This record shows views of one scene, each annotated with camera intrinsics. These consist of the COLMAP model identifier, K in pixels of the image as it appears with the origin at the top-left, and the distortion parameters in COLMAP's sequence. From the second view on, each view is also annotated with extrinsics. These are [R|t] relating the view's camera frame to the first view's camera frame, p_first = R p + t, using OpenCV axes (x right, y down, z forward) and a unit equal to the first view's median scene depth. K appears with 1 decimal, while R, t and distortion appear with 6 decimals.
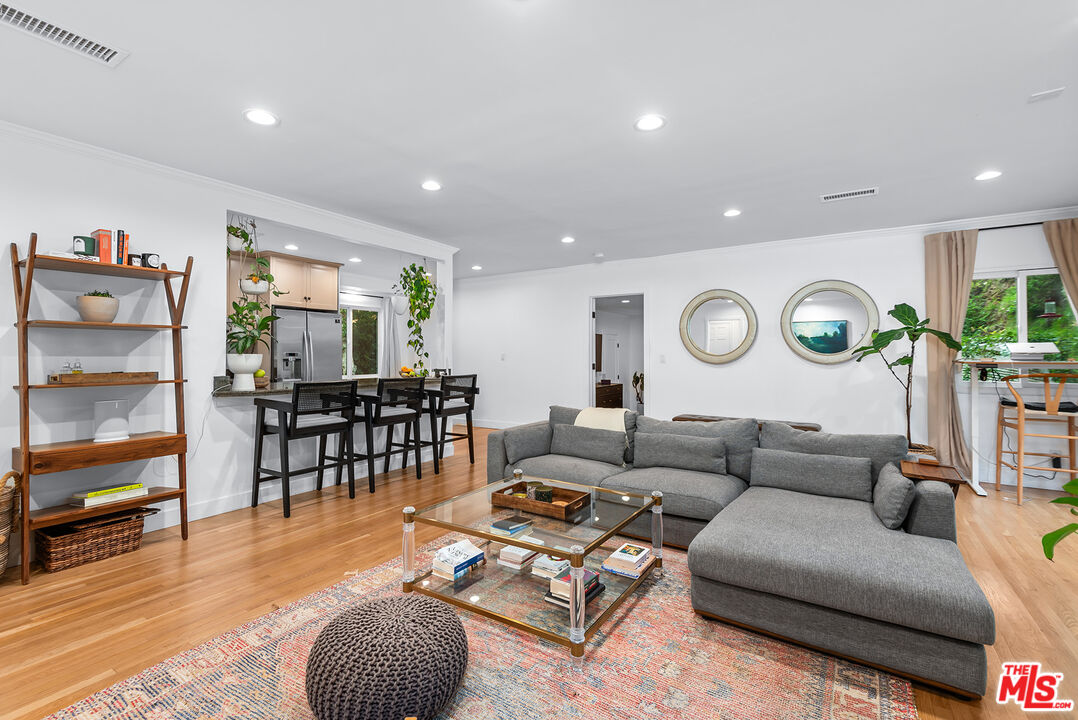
lens RADIAL K [[483.5, 0, 535.7], [0, 483.5, 348.1], [0, 0, 1]] dist [0.040676, -0.020388]
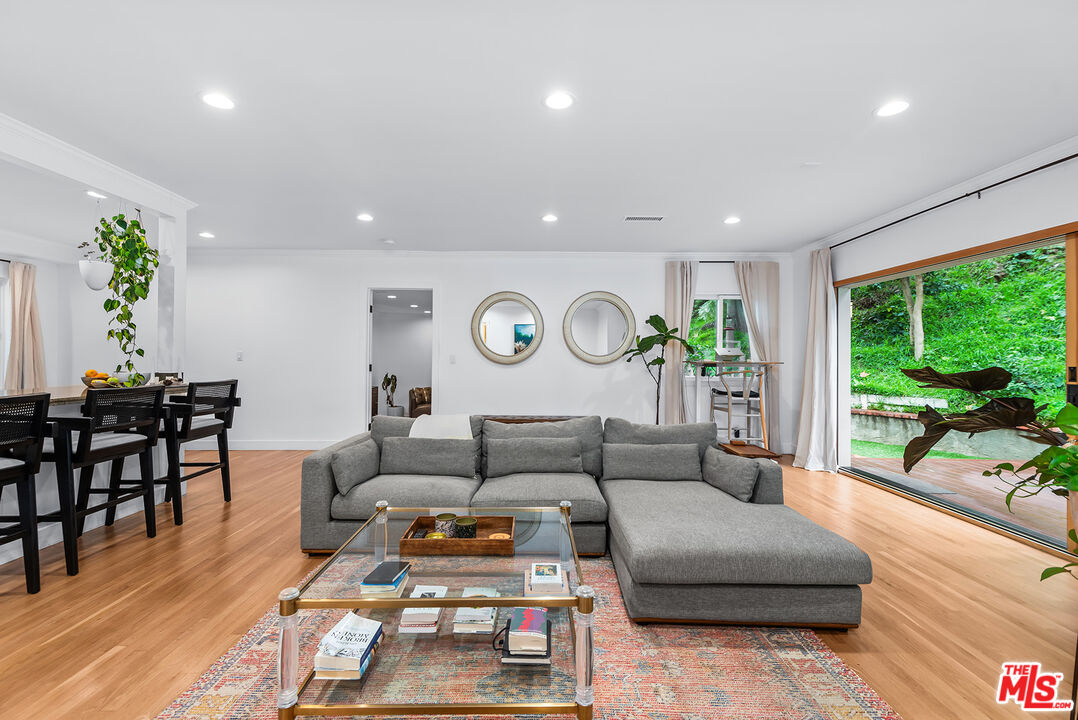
lens RADIAL K [[485.6, 0, 537.7], [0, 485.6, 353.8], [0, 0, 1]] dist [0.040022, -0.020938]
pose [[0.834723, 0.009303, 0.550591, -0.174873], [-0.015036, 0.999870, 0.005902, 0.004476], [-0.550464, -0.013205, 0.834754, 0.143409]]
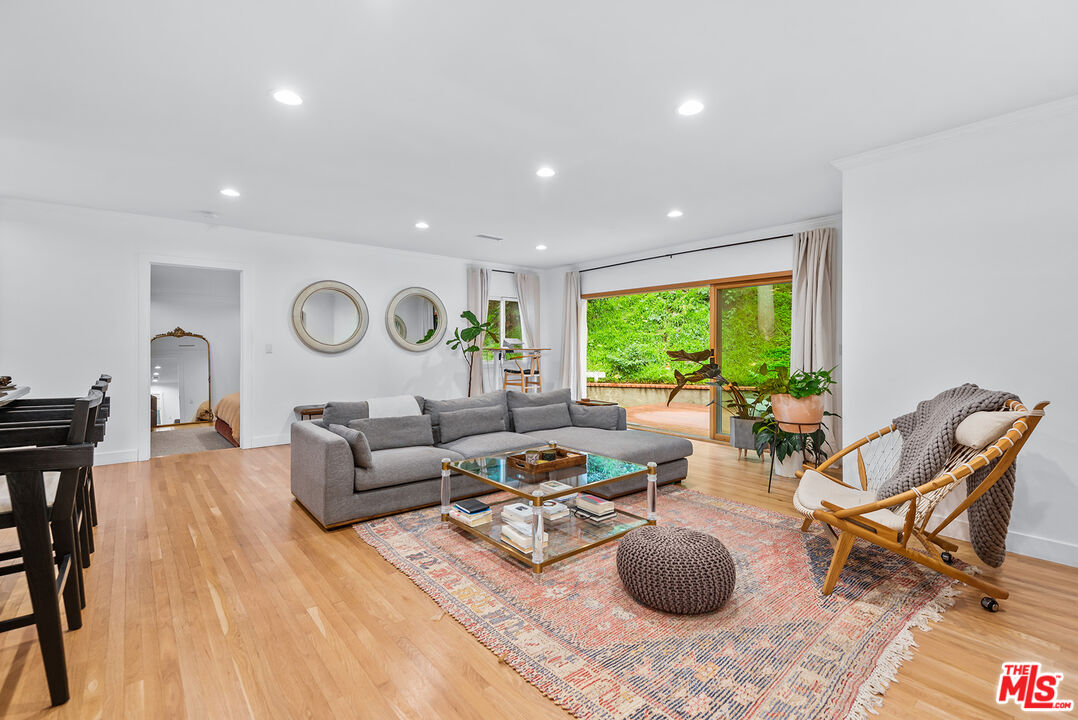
lens RADIAL K [[483.5, 0, 535.7], [0, 483.5, 348.1], [0, 0, 1]] dist [0.040676, -0.020388]
pose [[0.301775, -0.003170, 0.953374, -0.622202], [-0.015699, 0.999842, 0.008293, 0.008581], [-0.953250, -0.017470, 0.301677, 0.353217]]
